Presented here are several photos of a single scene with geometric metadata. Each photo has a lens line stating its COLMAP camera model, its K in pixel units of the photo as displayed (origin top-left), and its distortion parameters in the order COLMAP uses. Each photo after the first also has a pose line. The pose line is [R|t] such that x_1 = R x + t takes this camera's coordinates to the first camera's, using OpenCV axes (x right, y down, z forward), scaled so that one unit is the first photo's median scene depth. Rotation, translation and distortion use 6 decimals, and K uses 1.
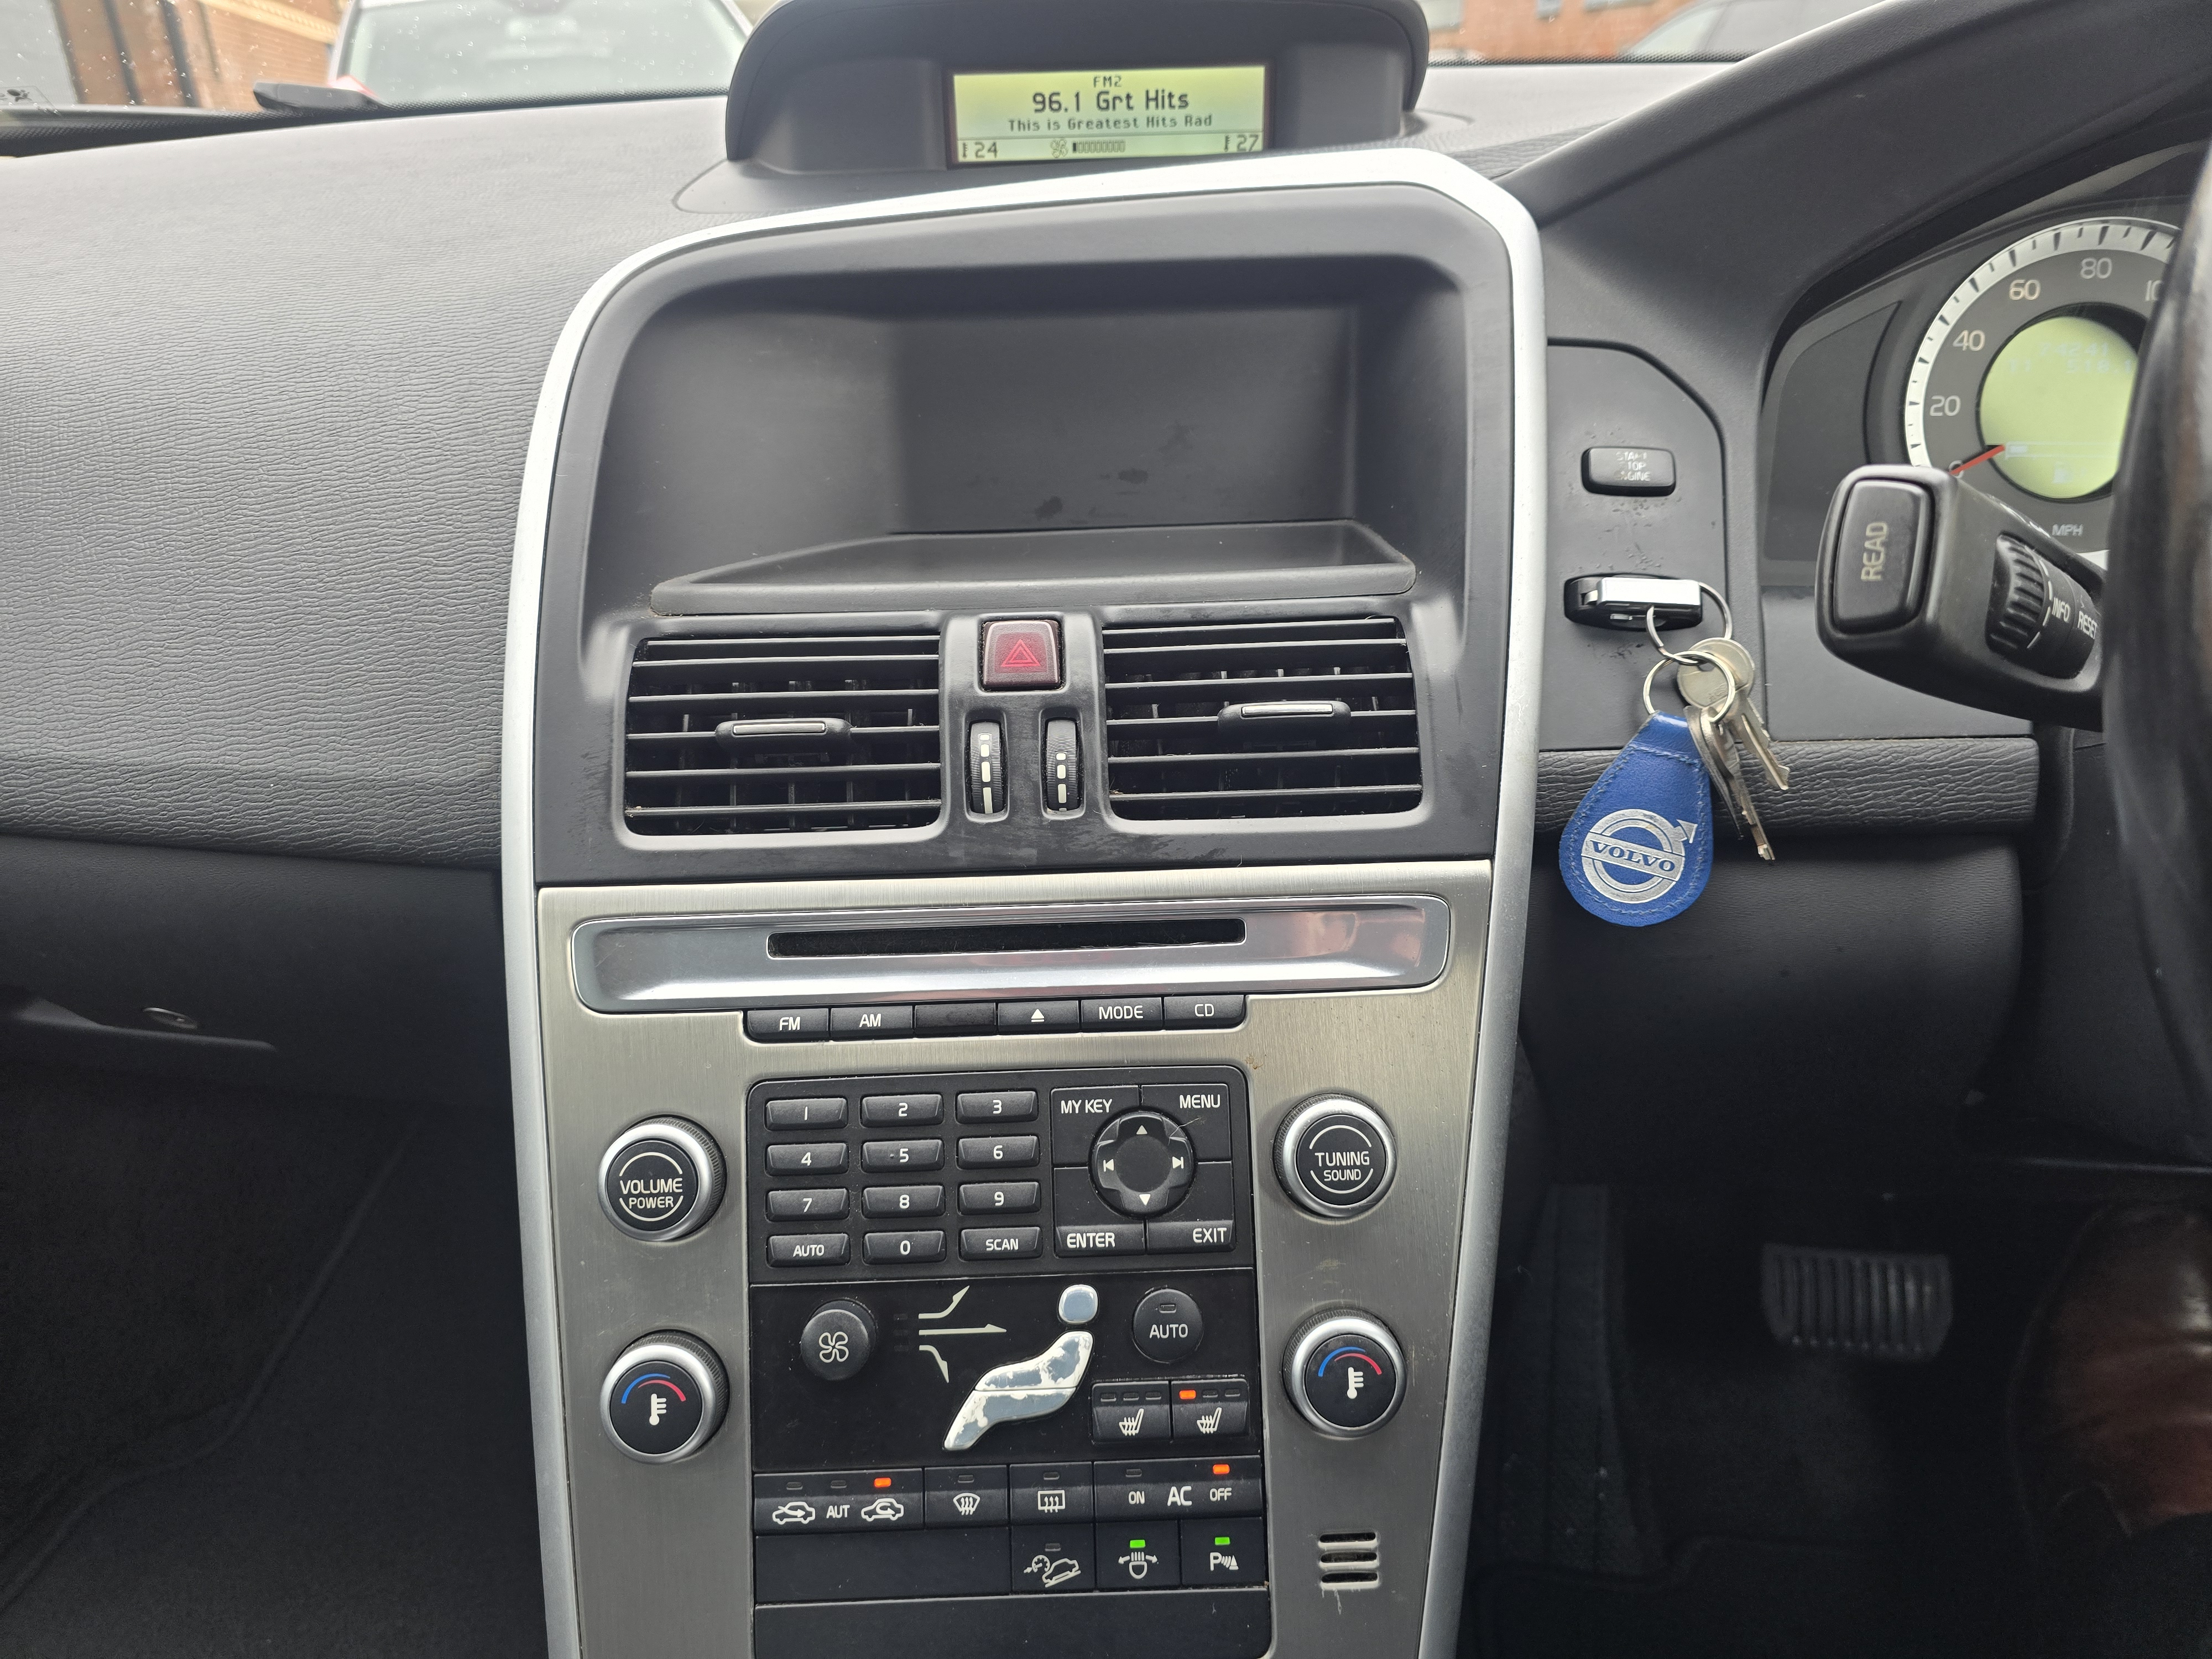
lens RADIAL K [[1557.1, 0, 1086.4], [0, 1557.1, 820.2], [0, 0, 1]] dist [0.087961, -0.089573]
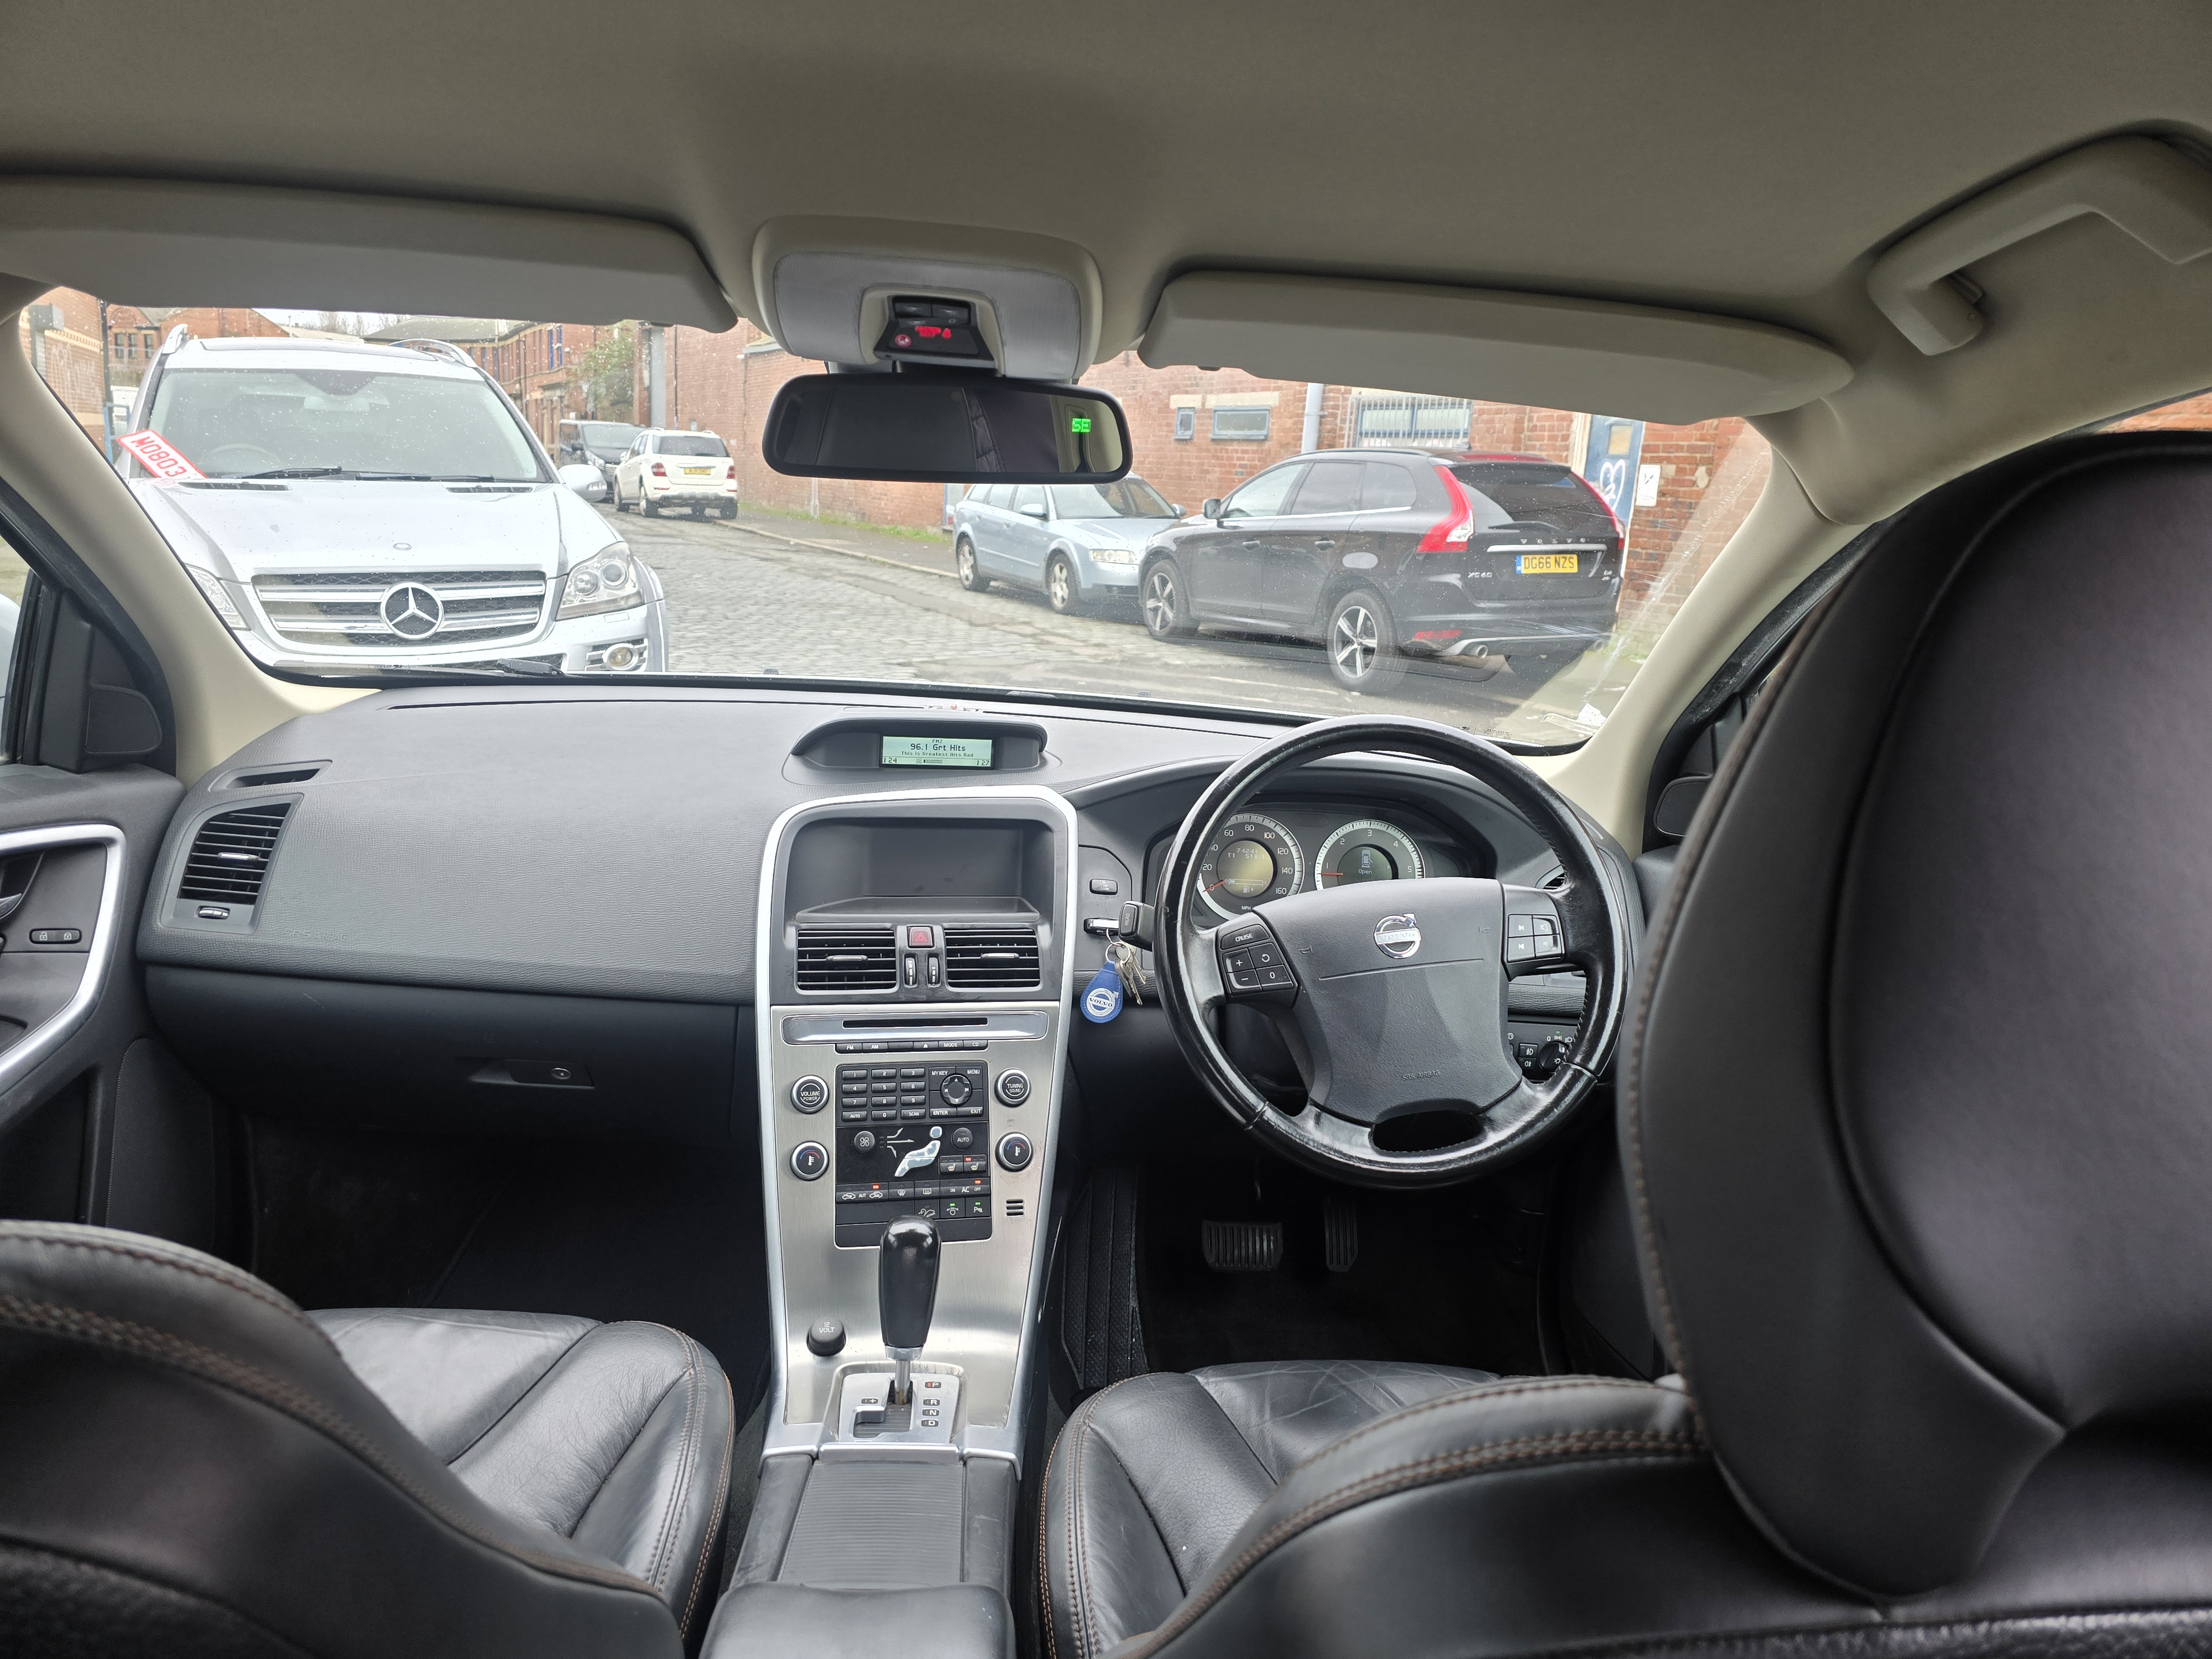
lens RADIAL K [[1557.1, 0, 1086.4], [0, 1557.1, 820.2], [0, 0, 1]] dist [0.087961, -0.089573]
pose [[0.977984, 0.041484, 0.204515, -0.389754], [-0.002381, 0.982197, -0.187841, 0.272613], [-0.208666, 0.183218, 0.960671, -2.319802]]
